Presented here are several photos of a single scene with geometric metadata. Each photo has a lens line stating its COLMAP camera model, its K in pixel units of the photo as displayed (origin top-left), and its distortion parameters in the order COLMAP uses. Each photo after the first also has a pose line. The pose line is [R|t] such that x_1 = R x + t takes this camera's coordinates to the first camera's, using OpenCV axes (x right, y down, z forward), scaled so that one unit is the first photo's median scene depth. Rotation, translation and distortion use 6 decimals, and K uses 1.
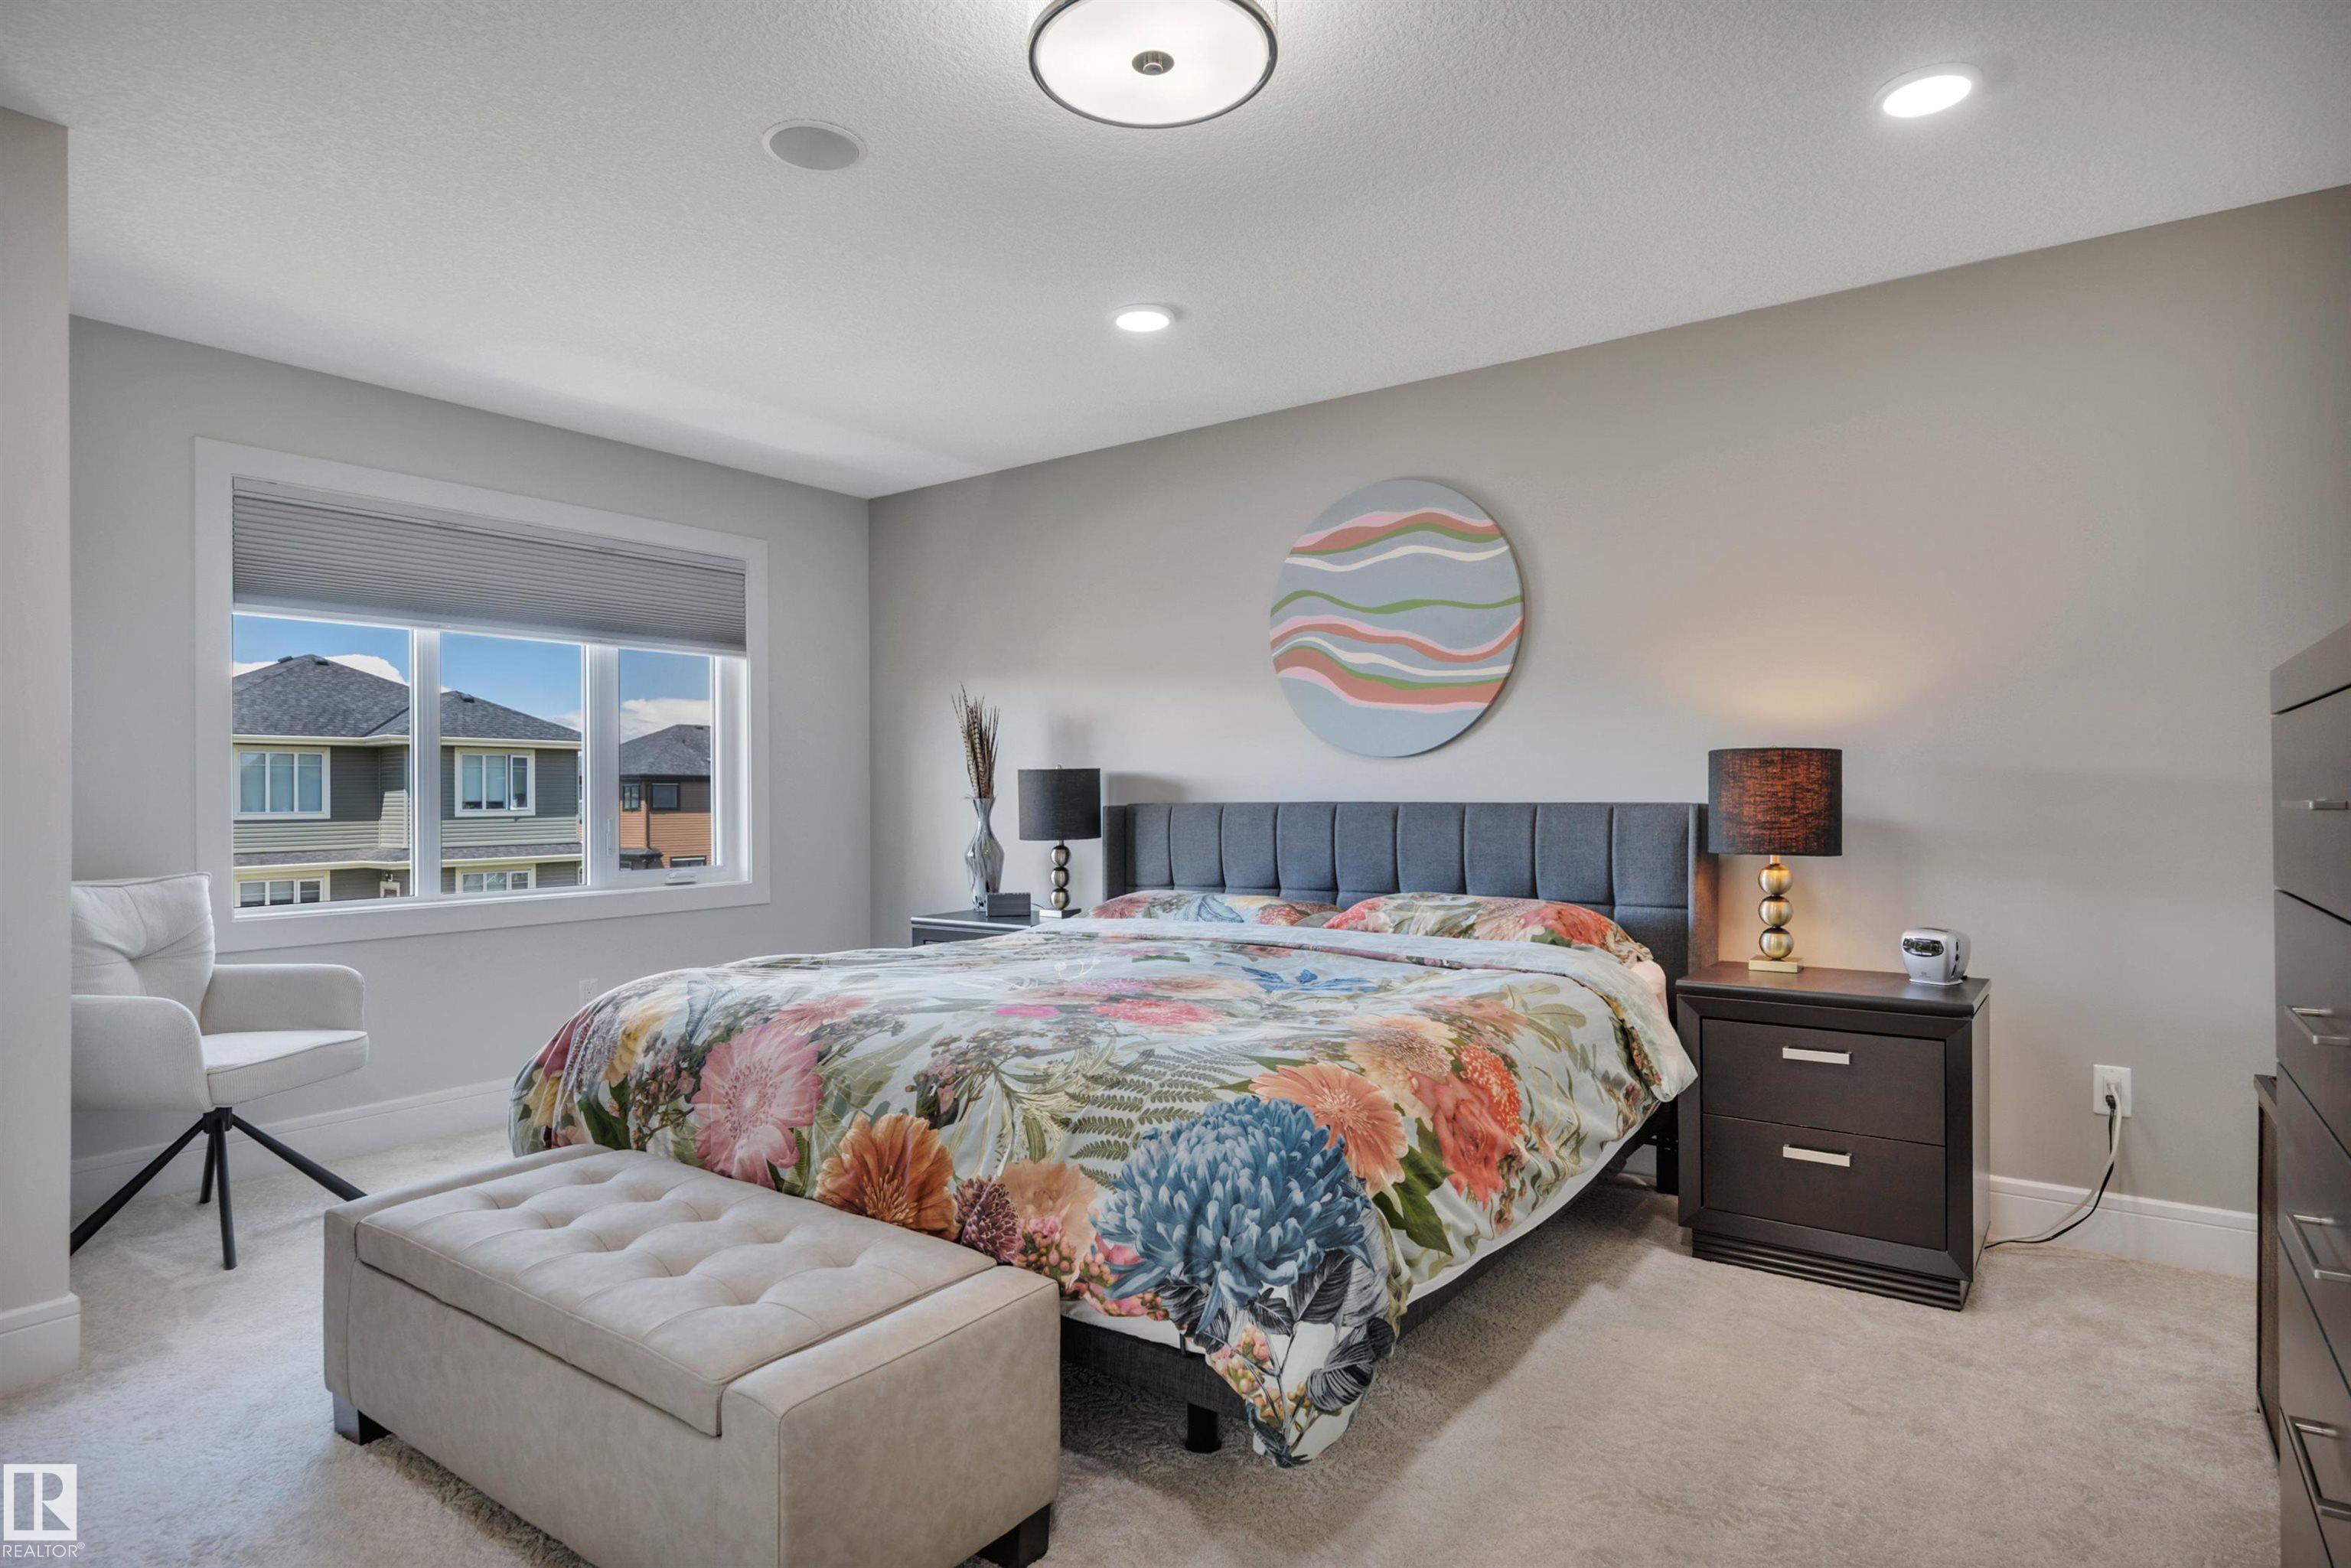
lens RADIAL K [[1263.7, 0, 1175.5], [0, 1263.7, 784.0], [0, 0, 1]] dist [0.000039, 0.000129]
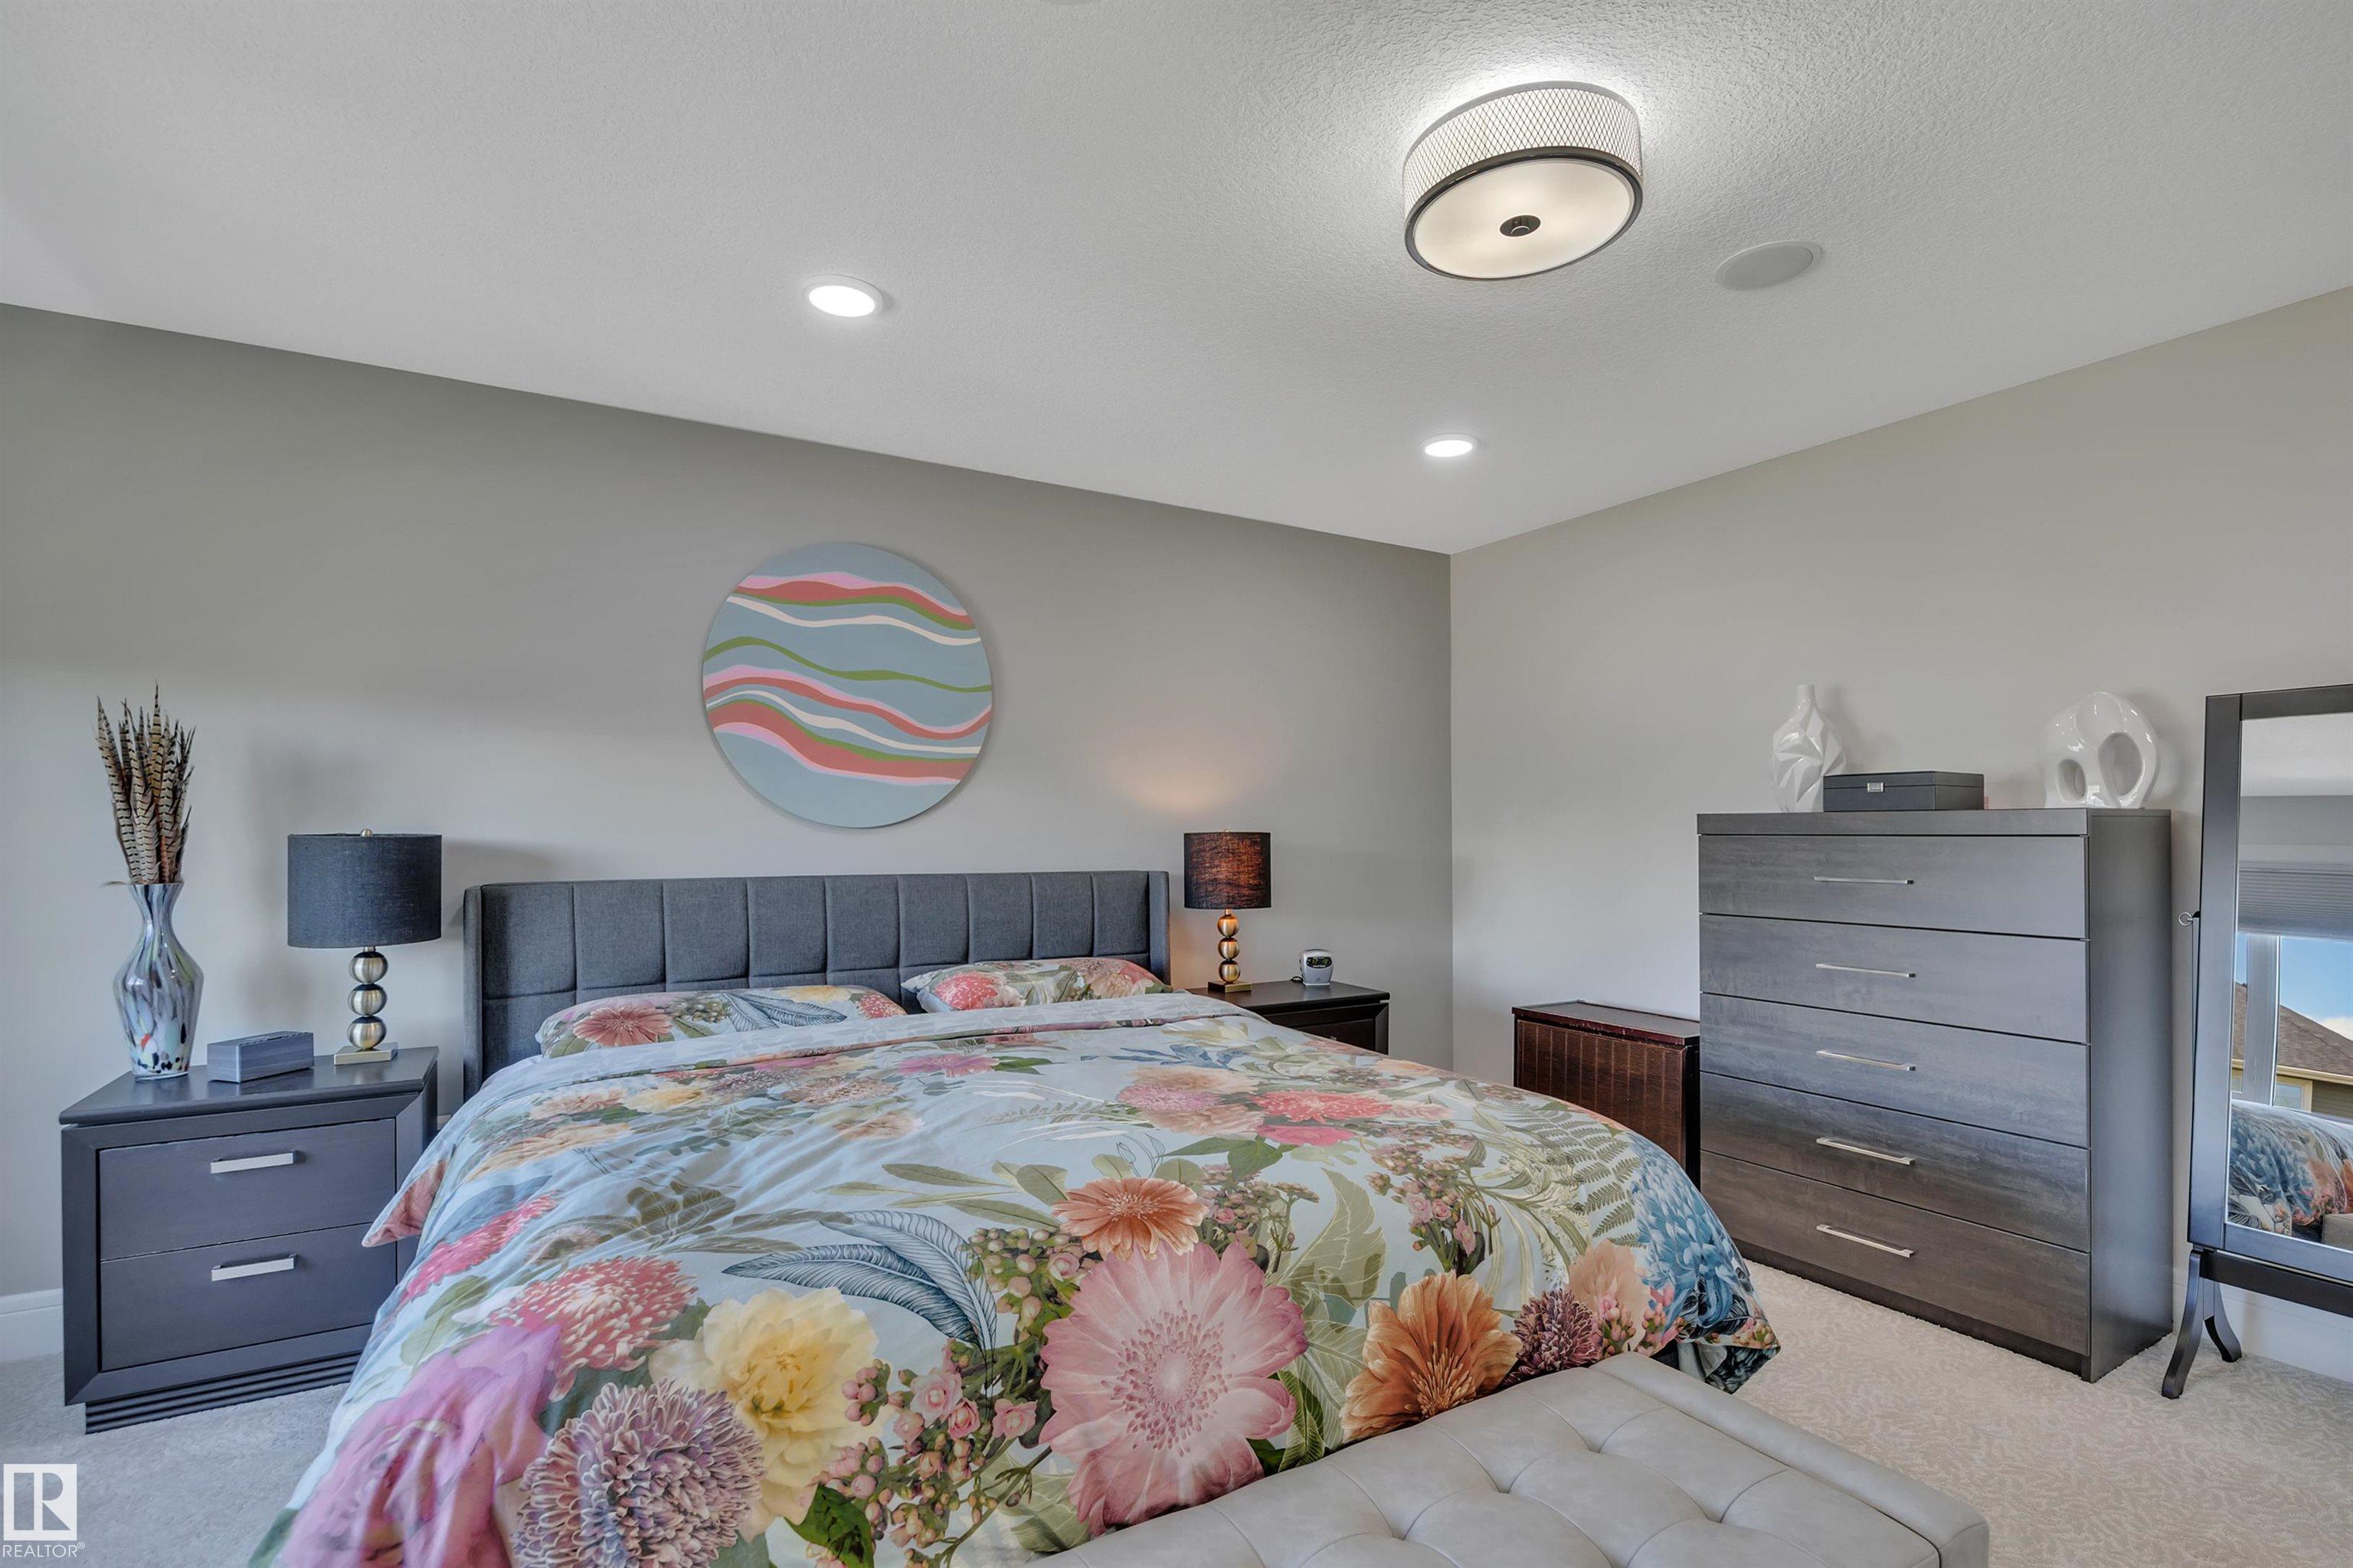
lens RADIAL K [[1073.5, 0, 1178.6], [0, 1073.5, 819.5], [0, 0, 1]] dist [-0.007929, -0.000517]
pose [[0.403460, 0.017724, 0.914826, -0.772432], [-0.009366, 0.999840, -0.015240, -0.027756], [-0.914949, -0.002420, 0.403561, 0.702613]]
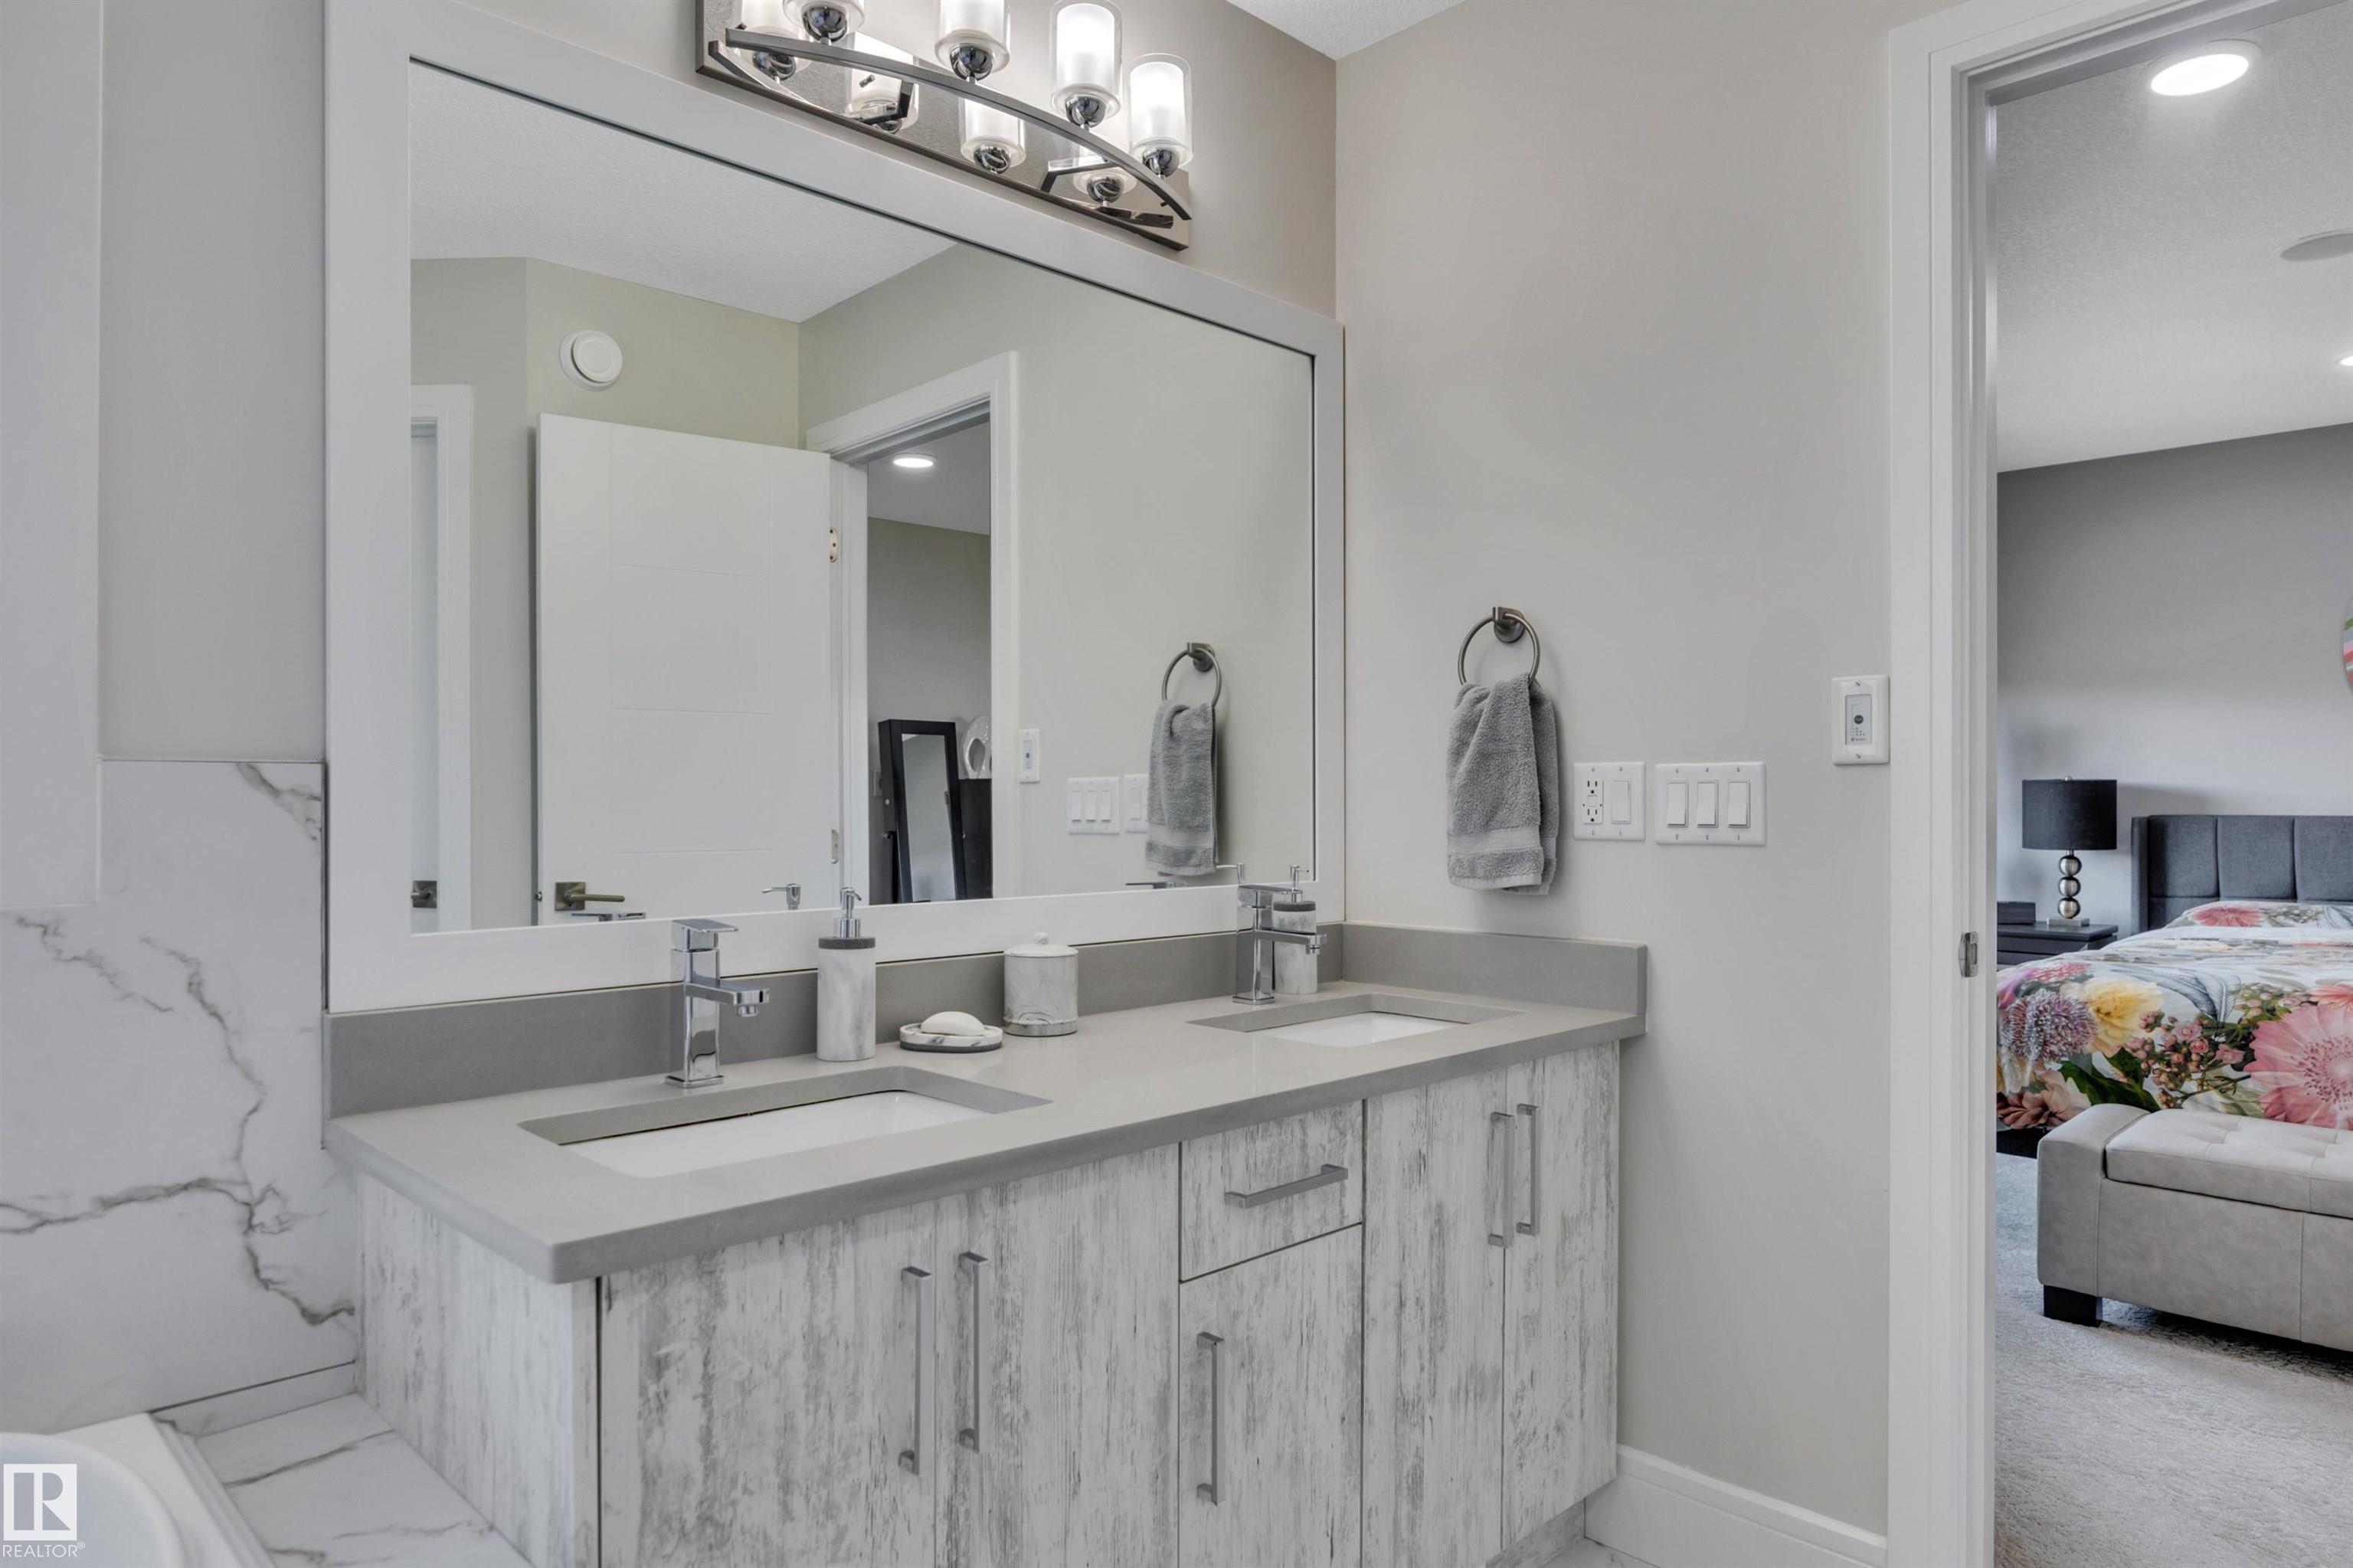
lens RADIAL K [[1436.9, 0, 1177.1], [0, 1436.9, 796.5], [0, 0, 1]] dist [-0.003449, -0.001991]
pose [[0.985021, 0.010296, -0.172125, -1.072391], [-0.008620, 0.999908, 0.010481, -0.007604], [0.172217, -0.008840, 0.985019, -0.453374]]
